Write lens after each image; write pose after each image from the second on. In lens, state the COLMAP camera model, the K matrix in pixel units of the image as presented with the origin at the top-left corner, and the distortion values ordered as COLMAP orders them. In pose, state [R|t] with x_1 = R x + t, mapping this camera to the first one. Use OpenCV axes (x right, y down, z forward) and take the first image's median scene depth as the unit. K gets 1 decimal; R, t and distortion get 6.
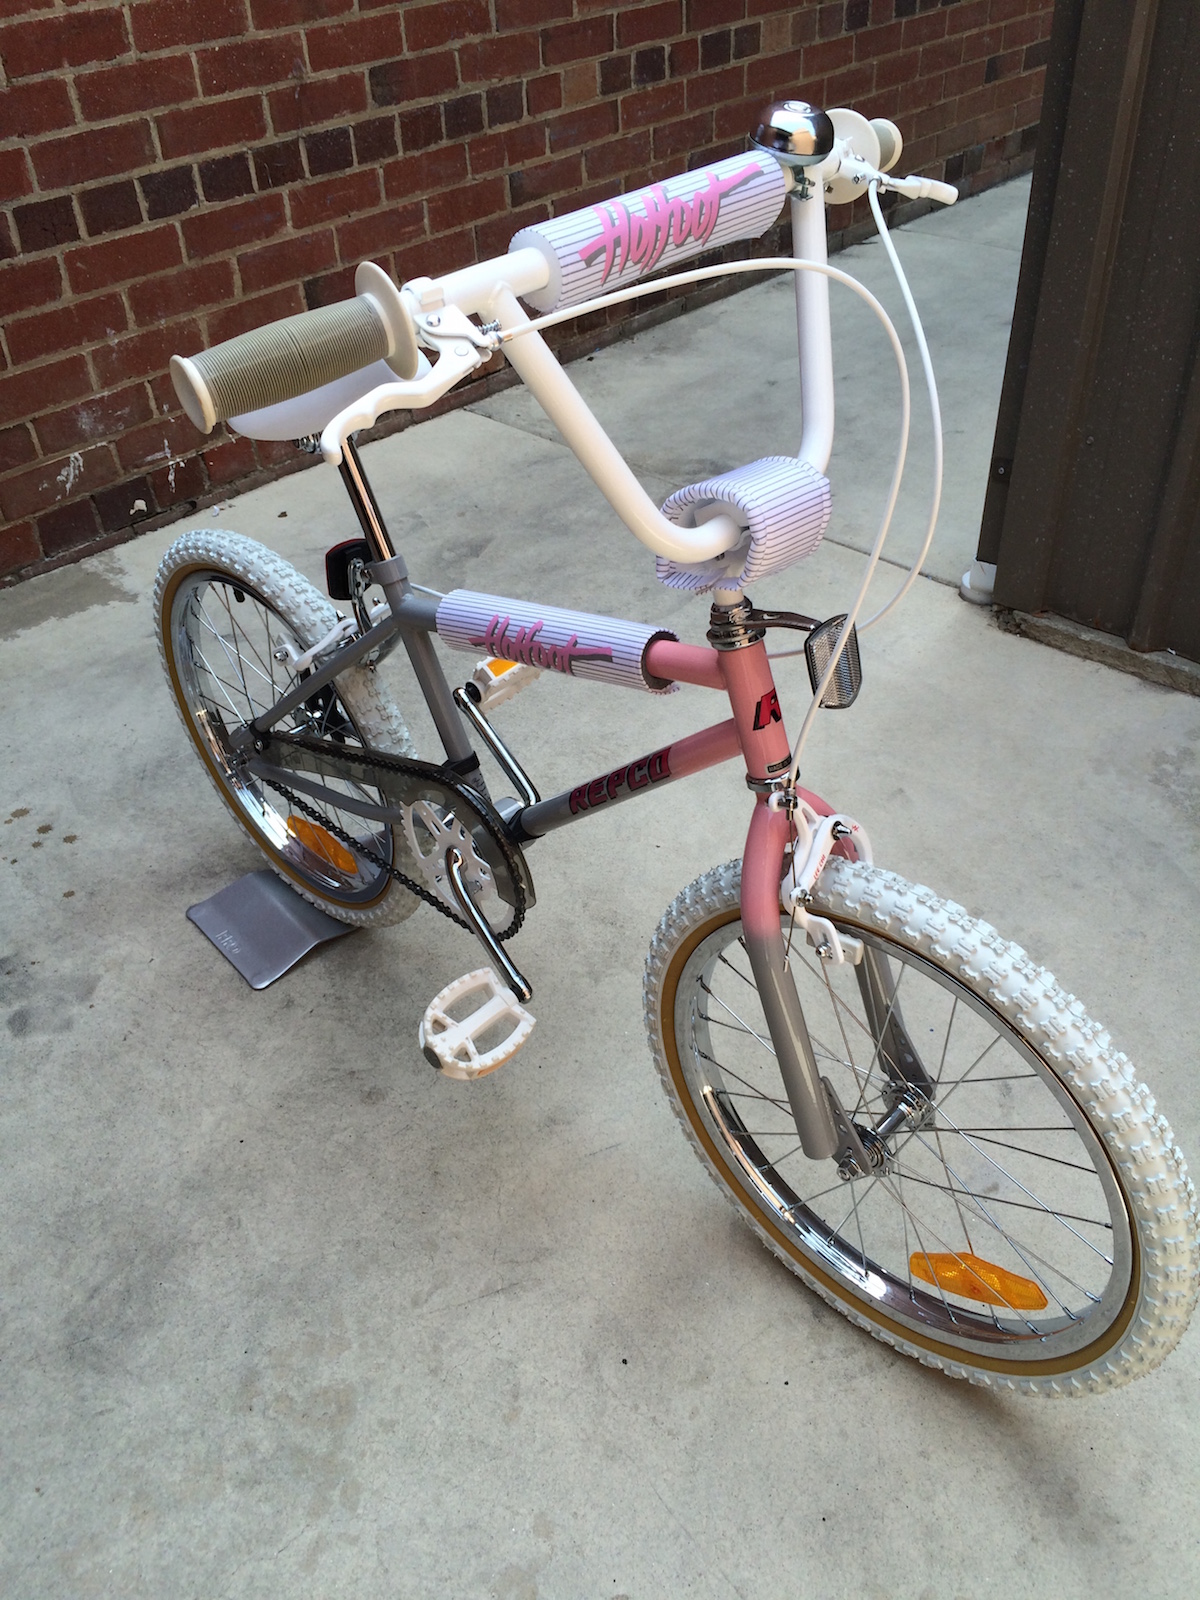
lens RADIAL K [[1362.3, 0, 593.0], [0, 1362.3, 804.5], [0, 0, 1]] dist [0.076565, -0.117367]
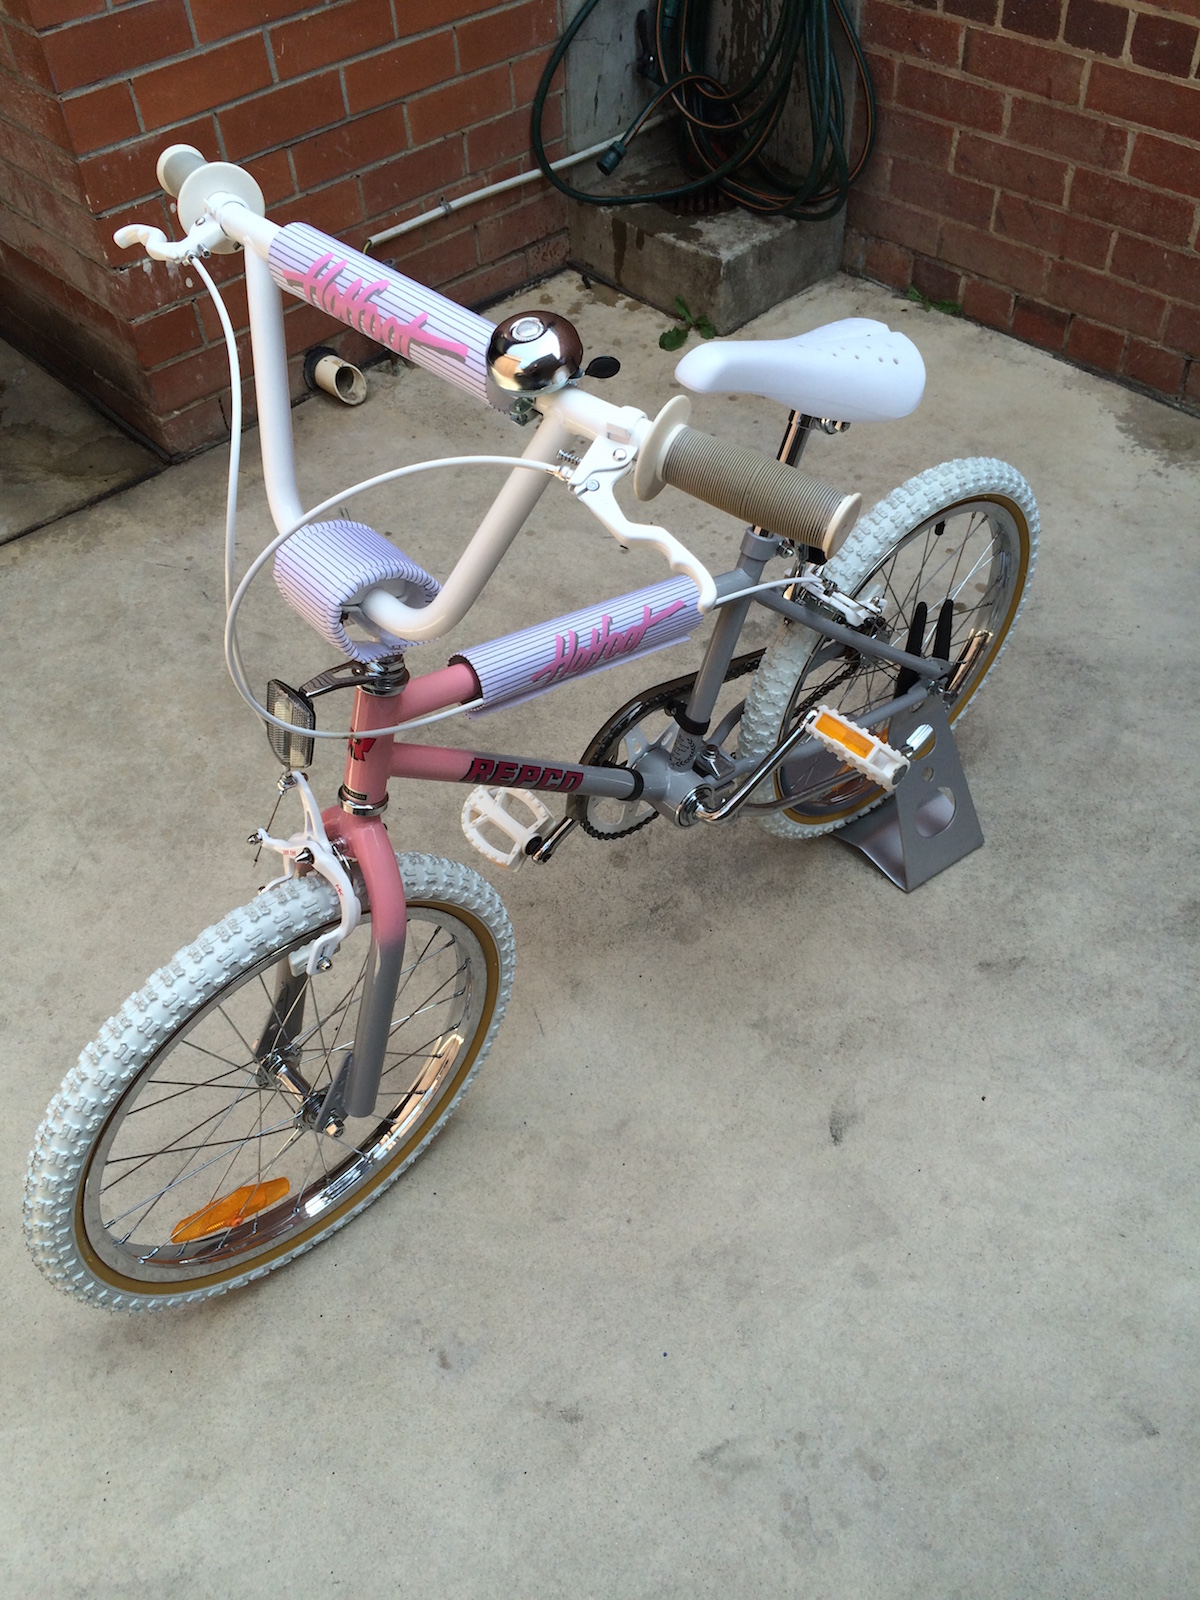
lens RADIAL K [[1362.3, 0, 606.0], [0, 1362.3, 789.6], [0, 0, 1]] dist [0.076565, -0.117367]
pose [[-0.056693, 0.758738, -0.648924, 0.362820], [-0.581875, 0.503060, 0.639025, -0.365757], [0.811300, 0.413821, 0.412971, 0.310011]]
